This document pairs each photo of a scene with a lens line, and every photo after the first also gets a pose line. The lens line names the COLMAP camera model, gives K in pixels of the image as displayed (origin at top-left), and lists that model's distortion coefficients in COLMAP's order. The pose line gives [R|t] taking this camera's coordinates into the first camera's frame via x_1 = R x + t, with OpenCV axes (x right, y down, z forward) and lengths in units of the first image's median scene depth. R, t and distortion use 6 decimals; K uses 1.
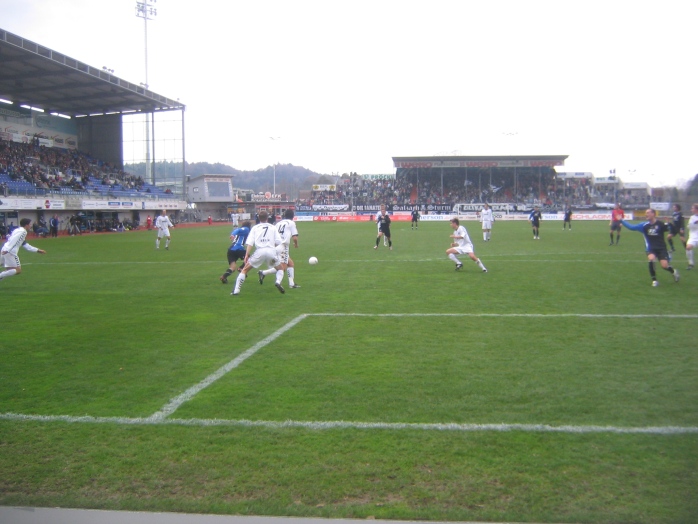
lens RADIAL K [[719.0, 0, 362.3], [0, 719.0, 250.7], [0, 0, 1]] dist [-0.098071, 0.079446]
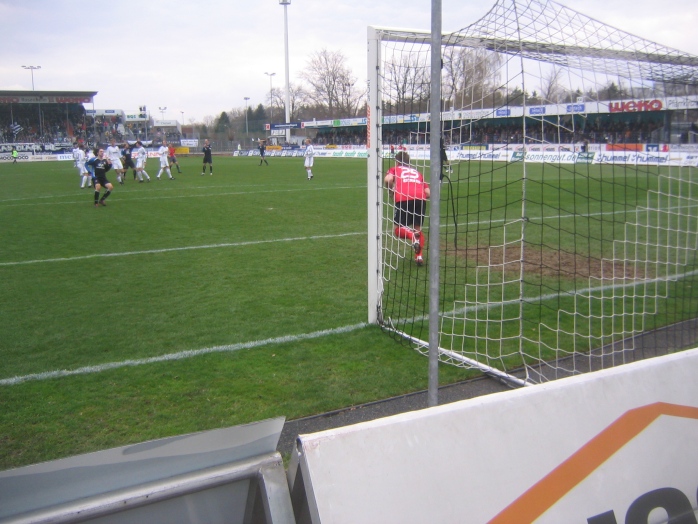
lens RADIAL K [[719.0, 0, 362.3], [0, 719.0, 250.7], [0, 0, 1]] dist [-0.098071, 0.079446]
pose [[0.808300, -0.094229, 0.581181, 0.020410], [0.043843, 0.994002, 0.100185, 0.001337], [-0.587136, -0.055499, 0.807583, -0.007979]]
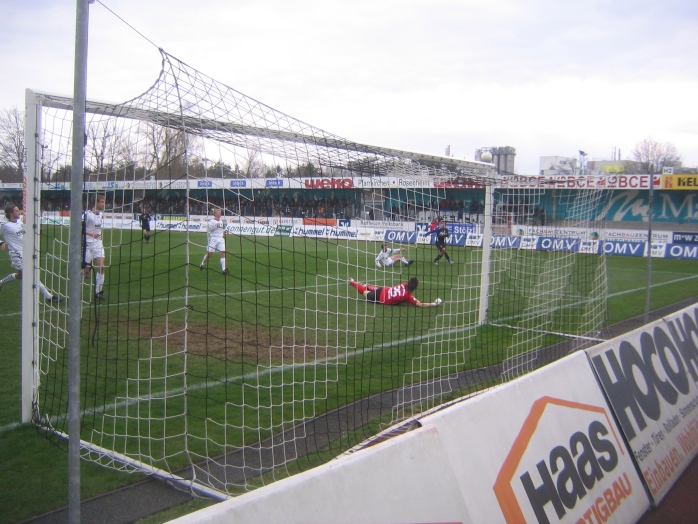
lens RADIAL K [[719.0, 0, 362.3], [0, 719.0, 250.7], [0, 0, 1]] dist [-0.098071, 0.079446]
pose [[0.509290, -0.024892, 0.860235, 0.055255], [0.021899, 0.999633, 0.015961, -0.006028], [-0.860316, 0.010709, 0.509648, -0.005779]]
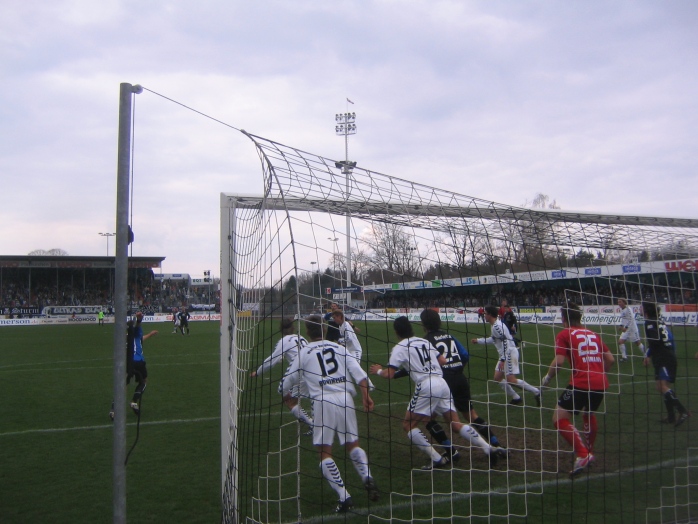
lens RADIAL K [[719.0, 0, 362.3], [0, 719.0, 250.7], [0, 0, 1]] dist [-0.098071, 0.079446]
pose [[0.860562, 0.027388, 0.508608, 0.189570], [0.044609, 0.990664, -0.128824, -0.005092], [-0.507388, 0.133550, 0.851306, -0.035805]]
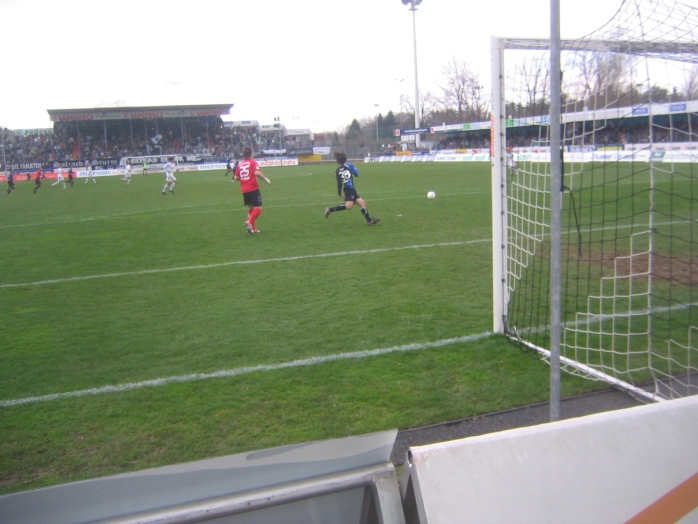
lens RADIAL K [[719.0, 0, 362.3], [0, 719.0, 250.7], [0, 0, 1]] dist [-0.098071, 0.079446]
pose [[0.899601, -0.094415, 0.426385, 0.020871], [0.064604, 0.994379, 0.083883, -0.002908], [-0.431909, -0.047916, 0.900644, -0.016647]]
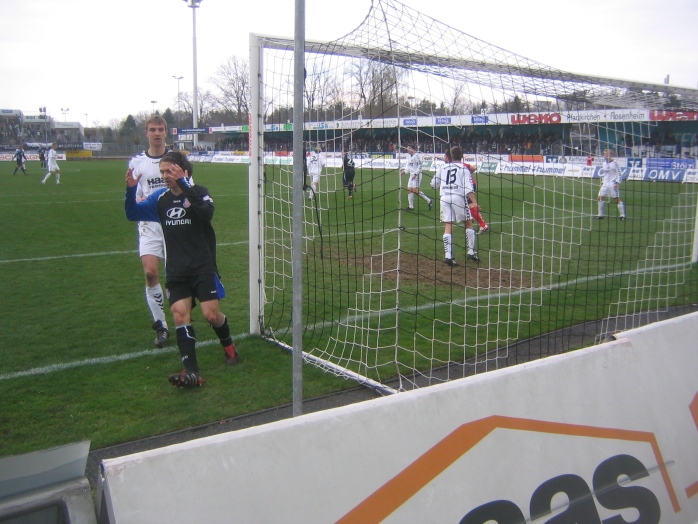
lens RADIAL K [[719.0, 0, 362.3], [0, 719.0, 250.7], [0, 0, 1]] dist [-0.098071, 0.079446]
pose [[0.729544, -0.085648, 0.678550, 0.040227], [0.028595, 0.995080, 0.094858, 0.000627], [-0.683336, -0.049800, 0.728404, -0.018541]]
